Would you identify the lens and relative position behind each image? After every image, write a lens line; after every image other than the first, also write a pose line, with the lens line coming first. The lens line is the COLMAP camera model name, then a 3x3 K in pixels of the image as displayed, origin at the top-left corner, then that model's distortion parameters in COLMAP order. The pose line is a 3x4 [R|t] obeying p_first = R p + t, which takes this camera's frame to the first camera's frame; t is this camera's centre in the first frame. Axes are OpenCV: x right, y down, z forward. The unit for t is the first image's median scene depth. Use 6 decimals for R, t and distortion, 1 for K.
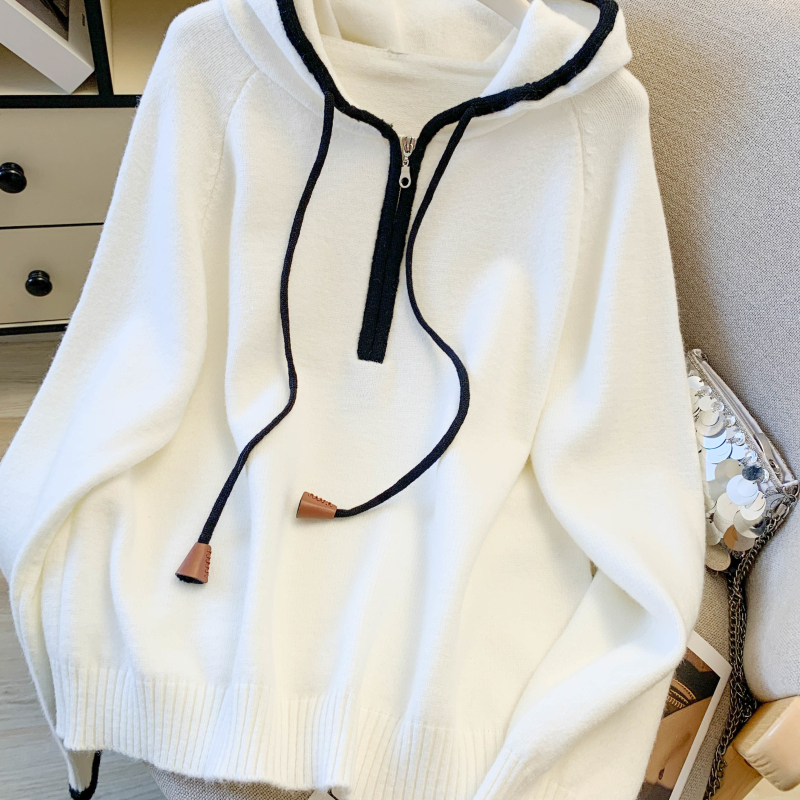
lens RADIAL K [[826.6, 0, 399.0], [0, 826.6, 390.7], [0, 0, 1]] dist [0.015808, 0.000000]
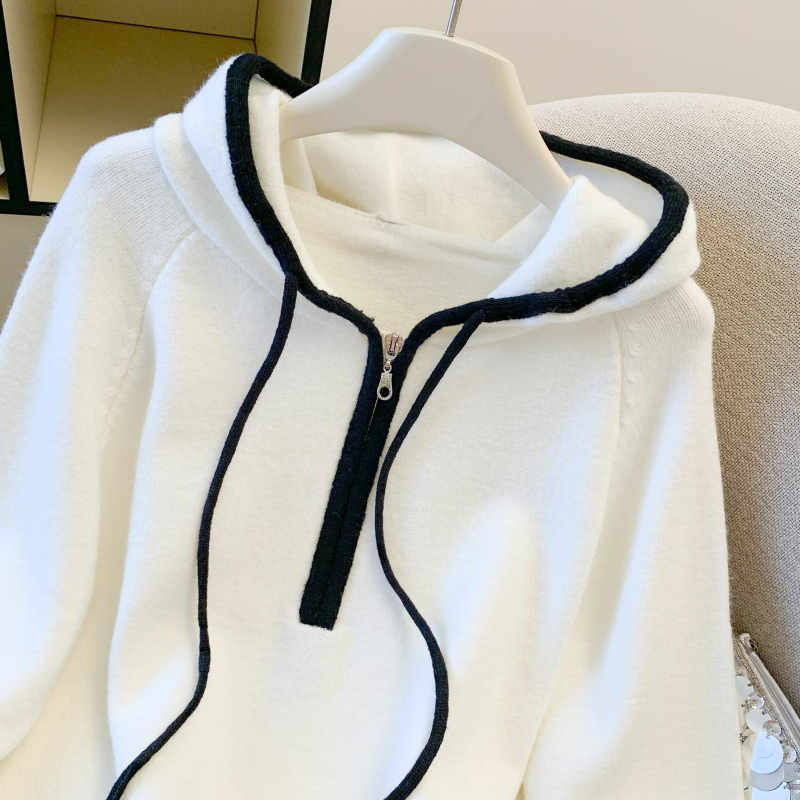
lens RADIAL K [[826.6, 0, 405.4], [0, 826.6, 416.9], [0, 0, 1]] dist [0.015808, 0.000000]
pose [[0.995159, 0.087320, 0.045094, -0.005531], [-0.086344, 0.995996, -0.023172, -0.217334], [-0.046937, 0.019166, 0.998714, 0.258161]]
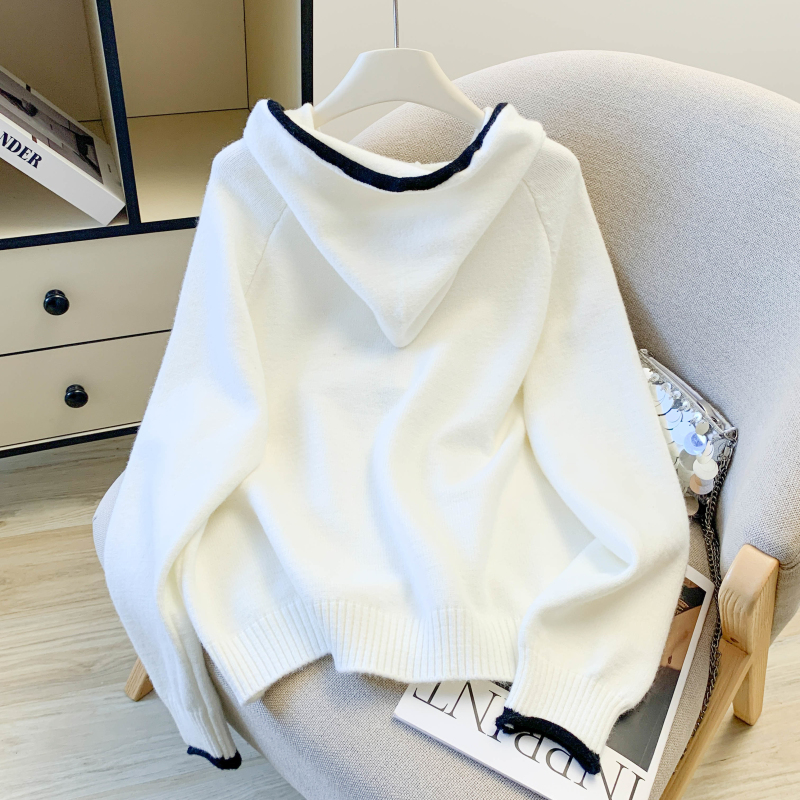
lens RADIAL K [[875.4, 0, 408.6], [0, 875.4, 397.9], [0, 0, 1]] dist [0.015181, 0.000000]
pose [[0.989748, -0.131007, 0.056887, -0.085685], [0.138278, 0.978646, -0.152086, 0.186496], [-0.035748, 0.158393, 0.986729, -0.309587]]
